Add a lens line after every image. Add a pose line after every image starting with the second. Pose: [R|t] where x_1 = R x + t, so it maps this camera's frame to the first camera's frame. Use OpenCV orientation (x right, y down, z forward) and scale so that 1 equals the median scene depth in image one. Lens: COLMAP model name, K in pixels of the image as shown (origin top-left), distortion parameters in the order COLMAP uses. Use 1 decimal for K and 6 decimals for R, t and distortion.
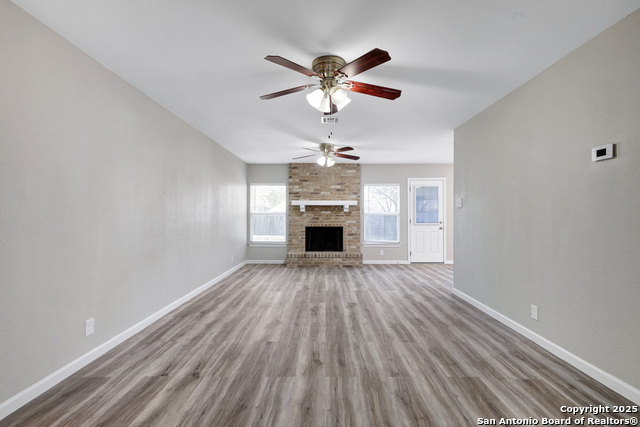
lens RADIAL K [[293.9, 0, 324.3], [0, 293.9, 213.6], [0, 0, 1]] dist [0.001994, -0.000017]
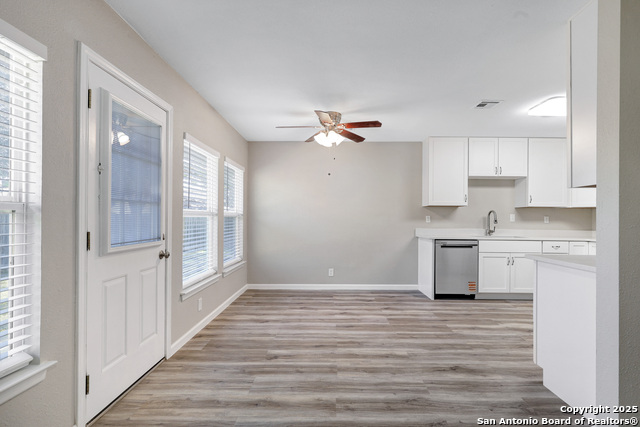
lens RADIAL K [[293.9, 0, 323.9], [0, 293.9, 214.9], [0, 0, 1]] dist [0.001994, -0.000017]
pose [[0.019462, 0.015704, 0.999687, 0.133029], [-0.017454, 0.999730, -0.015365, 0.012603], [-0.999658, -0.017149, 0.019731, 1.559992]]
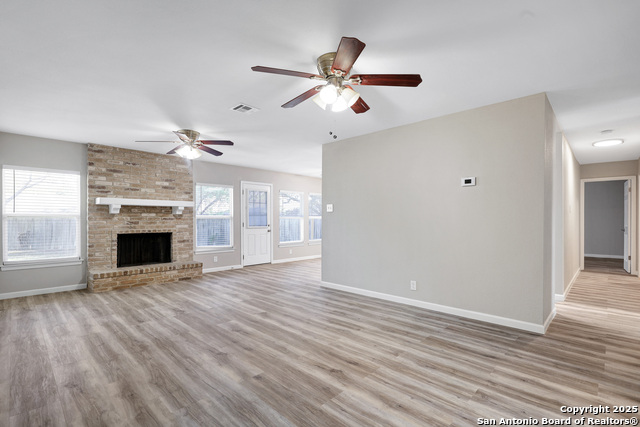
lens RADIAL K [[293.9, 0, 322.3], [0, 293.9, 213.9], [0, 0, 1]] dist [0.001994, -0.000017]
pose [[0.689723, 0.016750, 0.723880, -0.466657], [-0.006251, 0.999833, -0.017179, 0.008688], [-0.724046, 0.007324, 0.689712, 0.232324]]
